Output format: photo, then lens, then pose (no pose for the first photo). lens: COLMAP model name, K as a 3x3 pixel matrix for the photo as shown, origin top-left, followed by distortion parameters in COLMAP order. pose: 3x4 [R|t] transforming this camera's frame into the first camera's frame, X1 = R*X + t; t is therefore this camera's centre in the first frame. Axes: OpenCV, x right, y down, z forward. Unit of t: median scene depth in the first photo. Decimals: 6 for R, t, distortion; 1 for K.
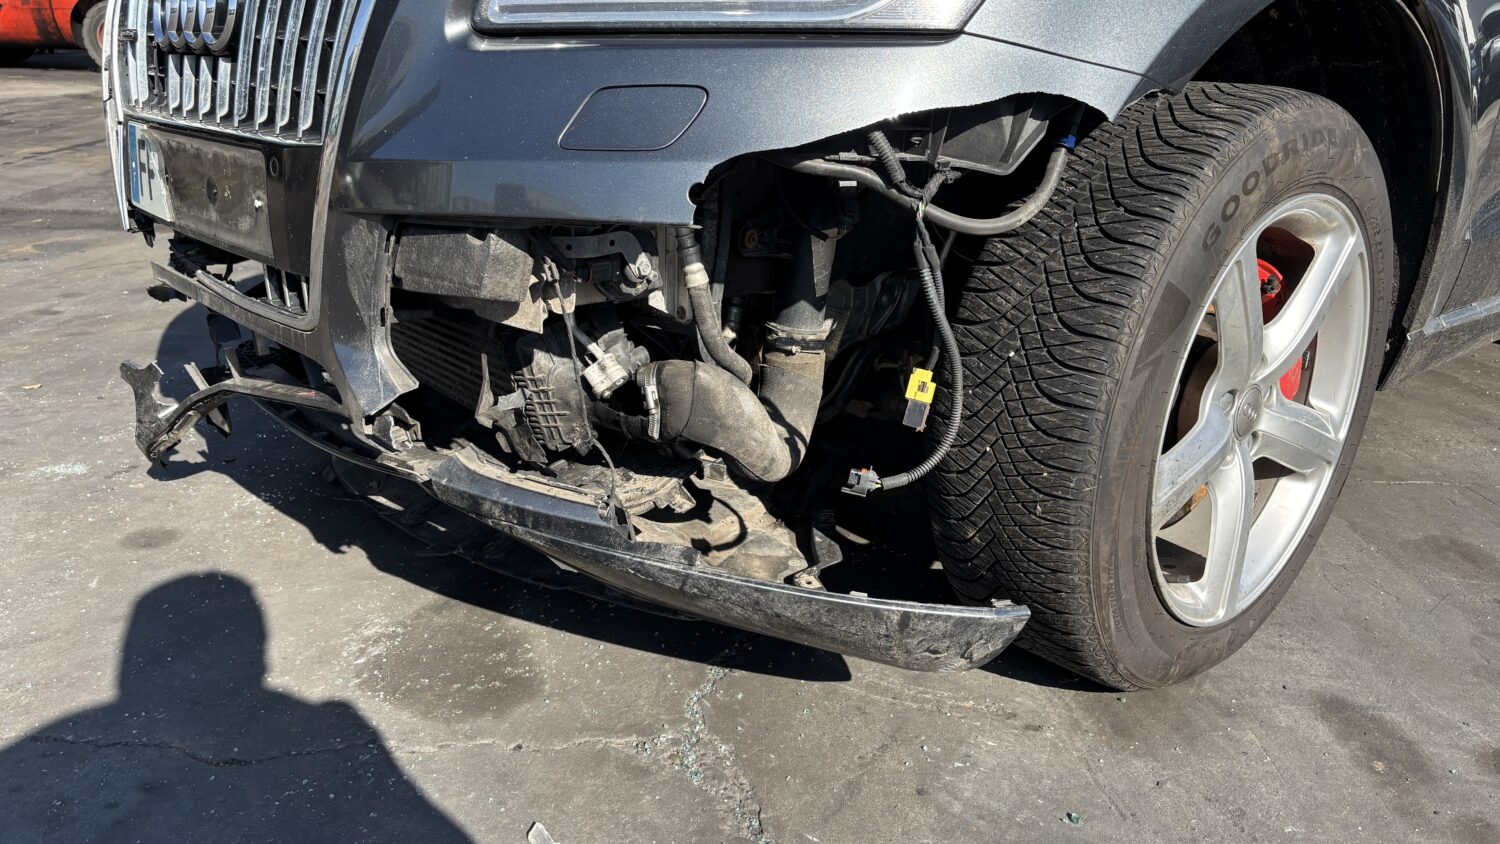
lens RADIAL K [[1520.3, 0, 853.6], [0, 1520.3, 285.6], [0, 0, 1]] dist [0.111741, -0.258694]
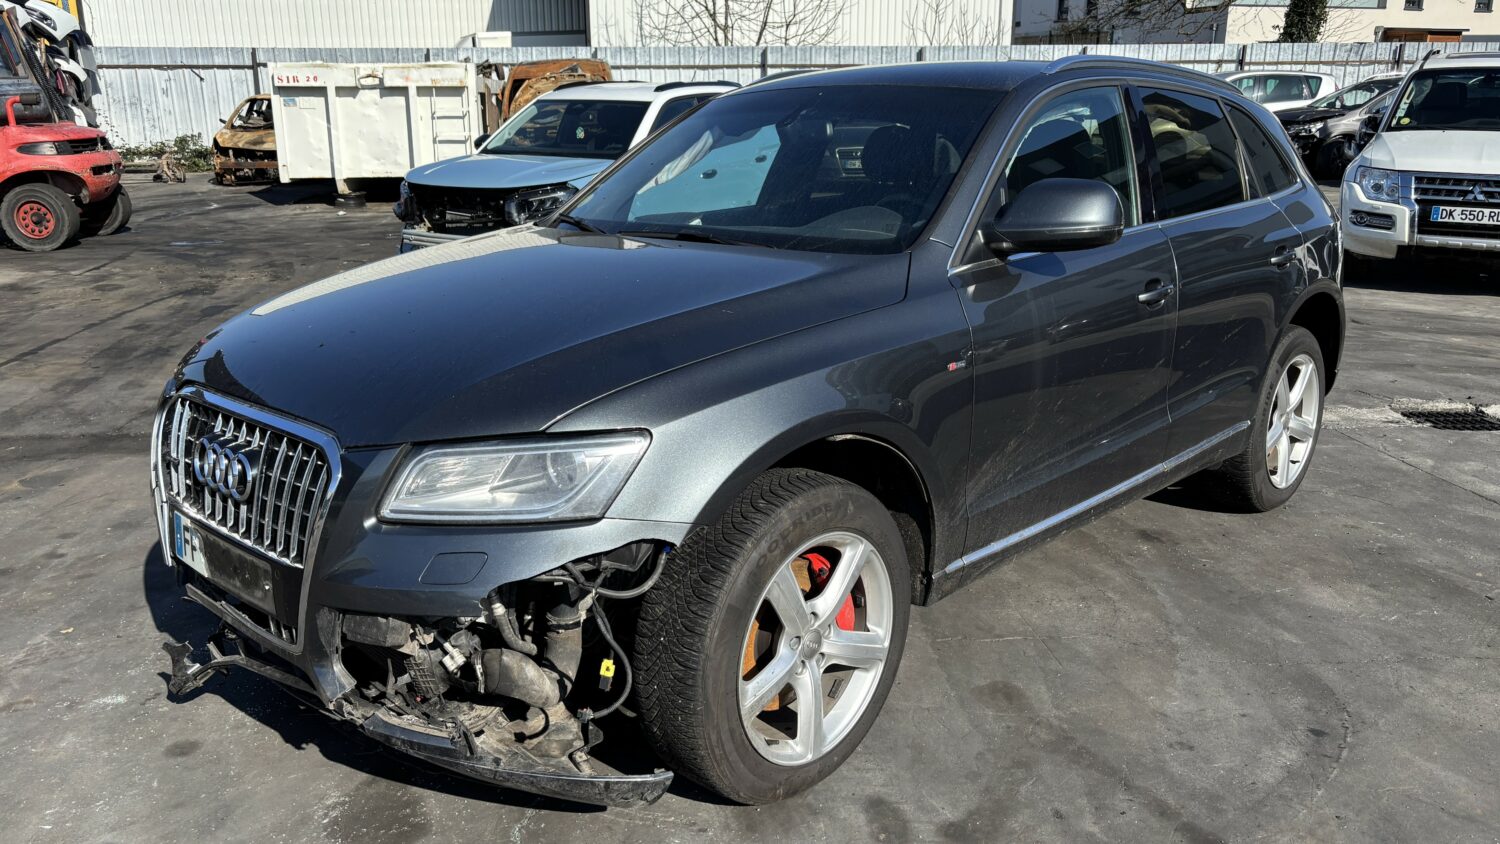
lens RADIAL K [[1238.8, 0, 755.0], [0, 1238.8, 375.1], [0, 0, 1]] dist [0.068088, -0.110896]
pose [[0.996844, -0.059973, 0.052016, 0.128696], [0.063142, 0.996102, -0.061589, -0.150695], [-0.048120, 0.064679, 0.996745, -0.499953]]
